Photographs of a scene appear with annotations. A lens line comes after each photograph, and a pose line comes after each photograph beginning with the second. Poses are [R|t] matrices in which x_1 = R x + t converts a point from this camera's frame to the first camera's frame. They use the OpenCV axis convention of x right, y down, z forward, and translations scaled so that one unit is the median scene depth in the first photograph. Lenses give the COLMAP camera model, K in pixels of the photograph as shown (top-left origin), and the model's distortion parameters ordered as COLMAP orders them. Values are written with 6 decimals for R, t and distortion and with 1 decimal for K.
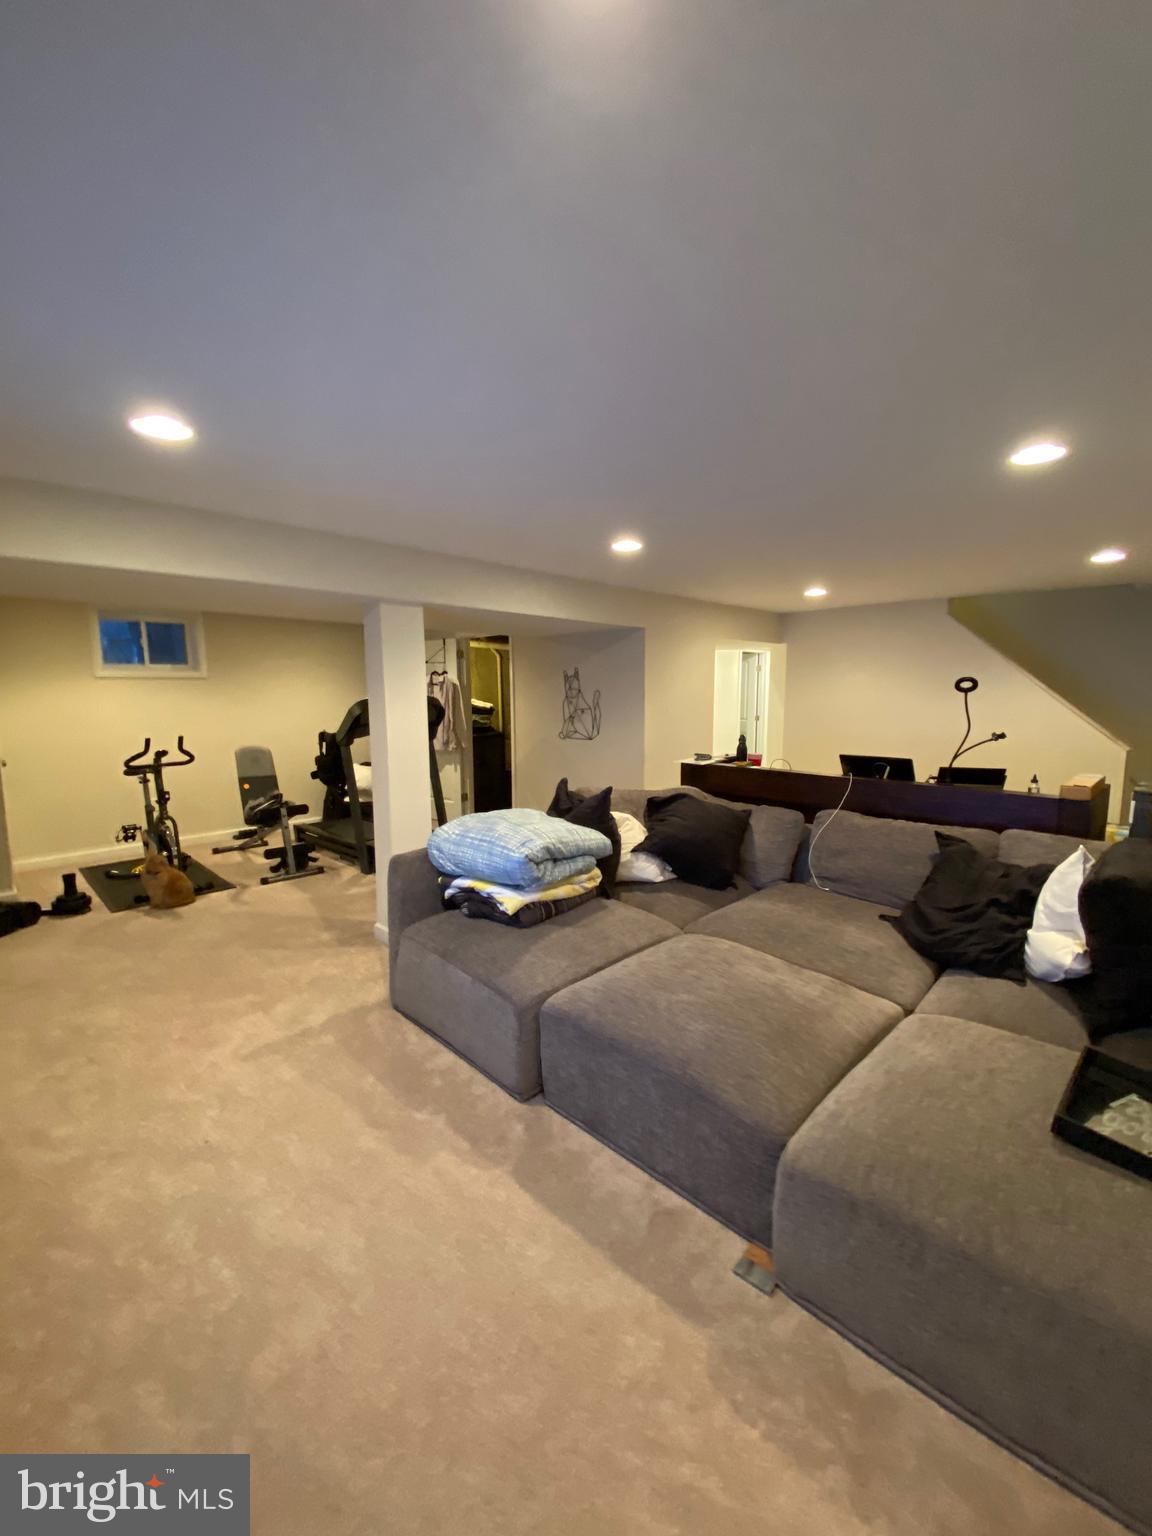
lens RADIAL K [[616.3, 0, 579.3], [0, 616.3, 767.7], [0, 0, 1]] dist [0.002743, -0.013622]
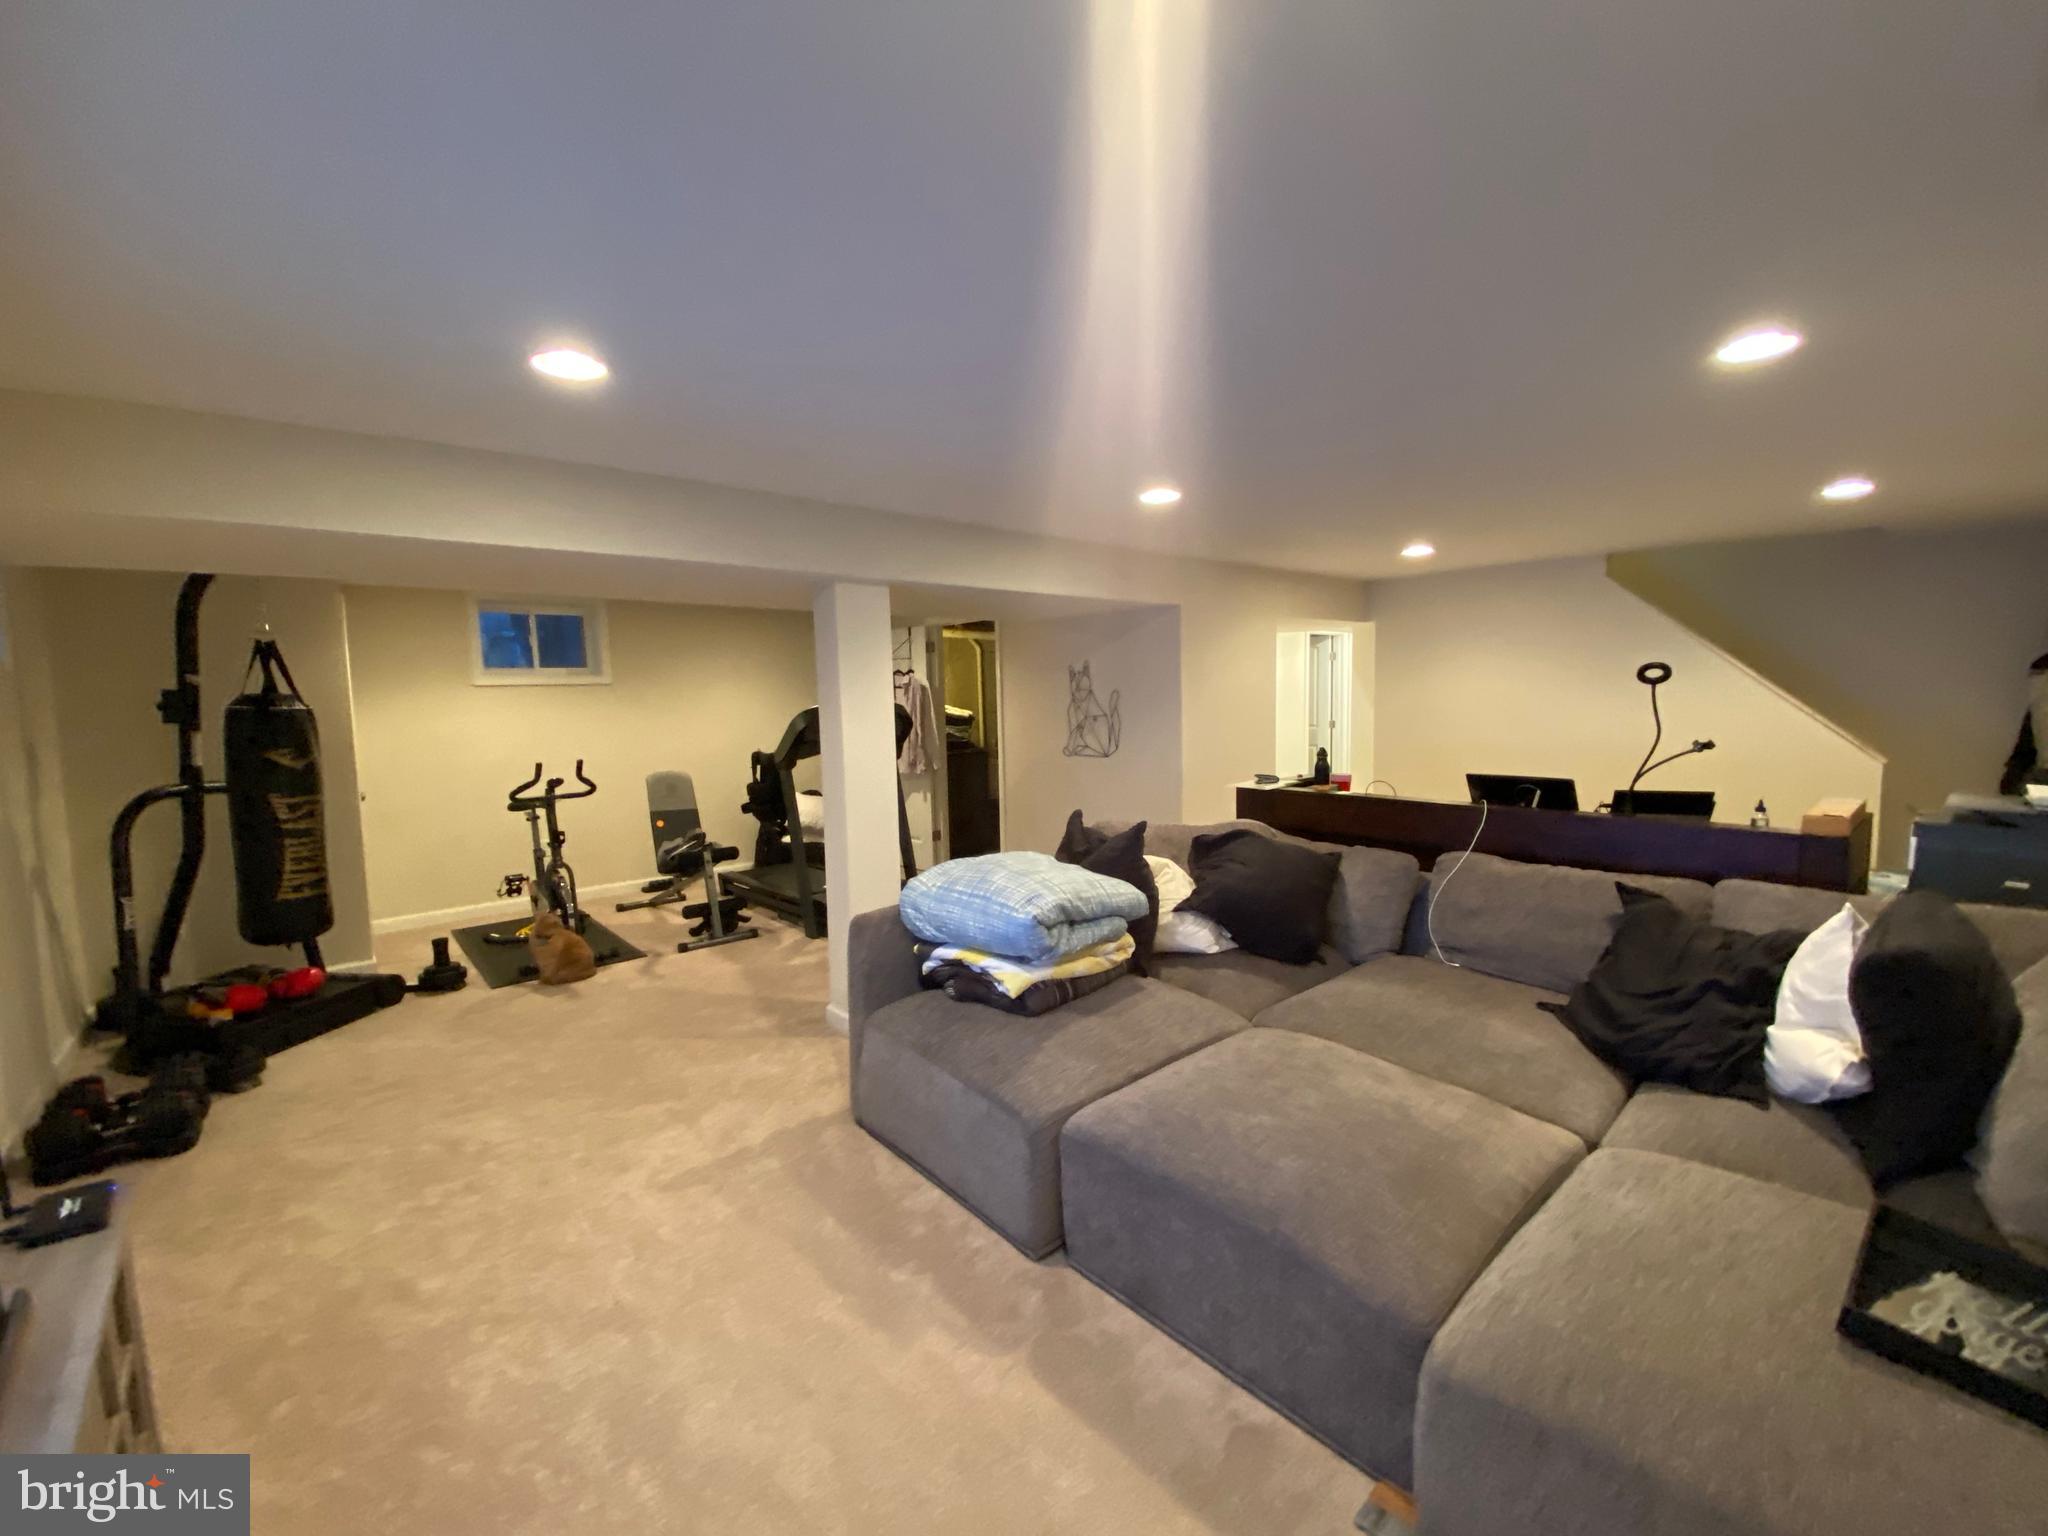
lens RADIAL K [[821.7, 0, 1018.4], [0, 821.7, 765.0], [0, 0, 1]] dist [0.002743, -0.013622]
pose [[0.997104, -0.011863, -0.075125, -0.027620], [0.009132, 0.999288, -0.036595, -0.002282], [0.075506, 0.035803, 0.996502, 0.014812]]
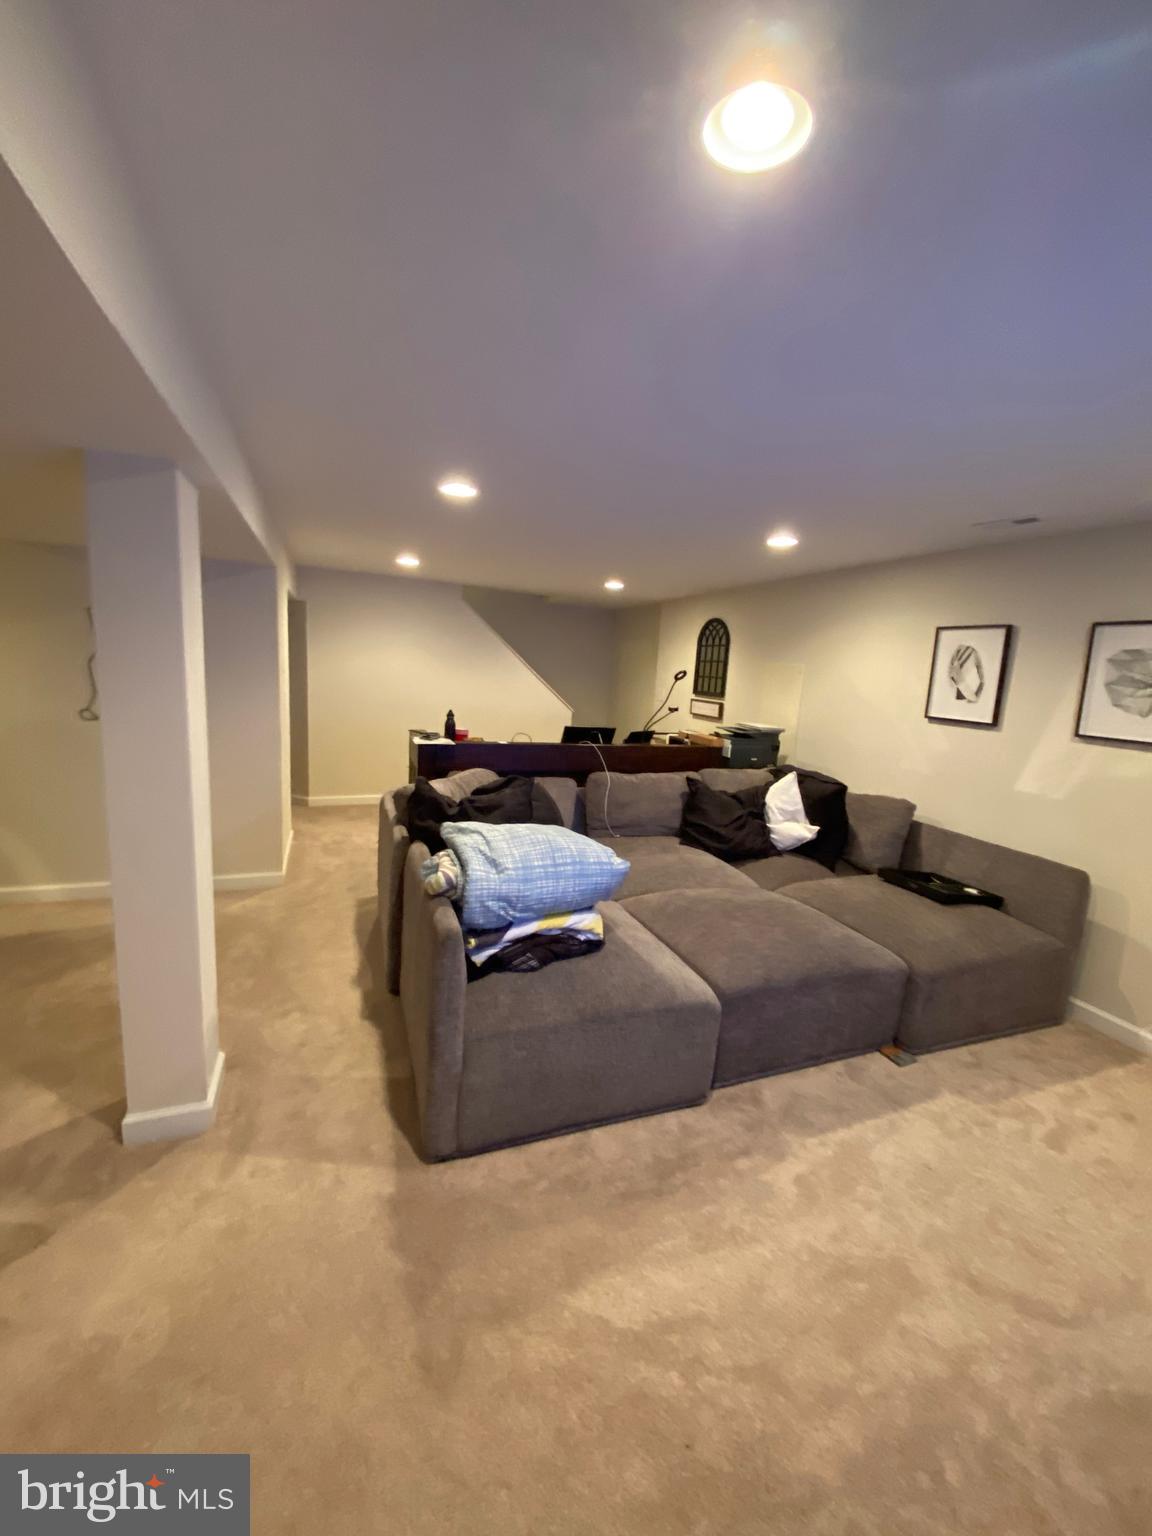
lens RADIAL K [[616.3, 0, 564.4], [0, 616.3, 774.8], [0, 0, 1]] dist [0.002743, -0.013622]
pose [[0.401269, -0.126970, 0.907117, -0.828044], [0.051884, 0.991906, 0.115887, -0.082950], [-0.914490, 0.000563, 0.404609, 0.661514]]
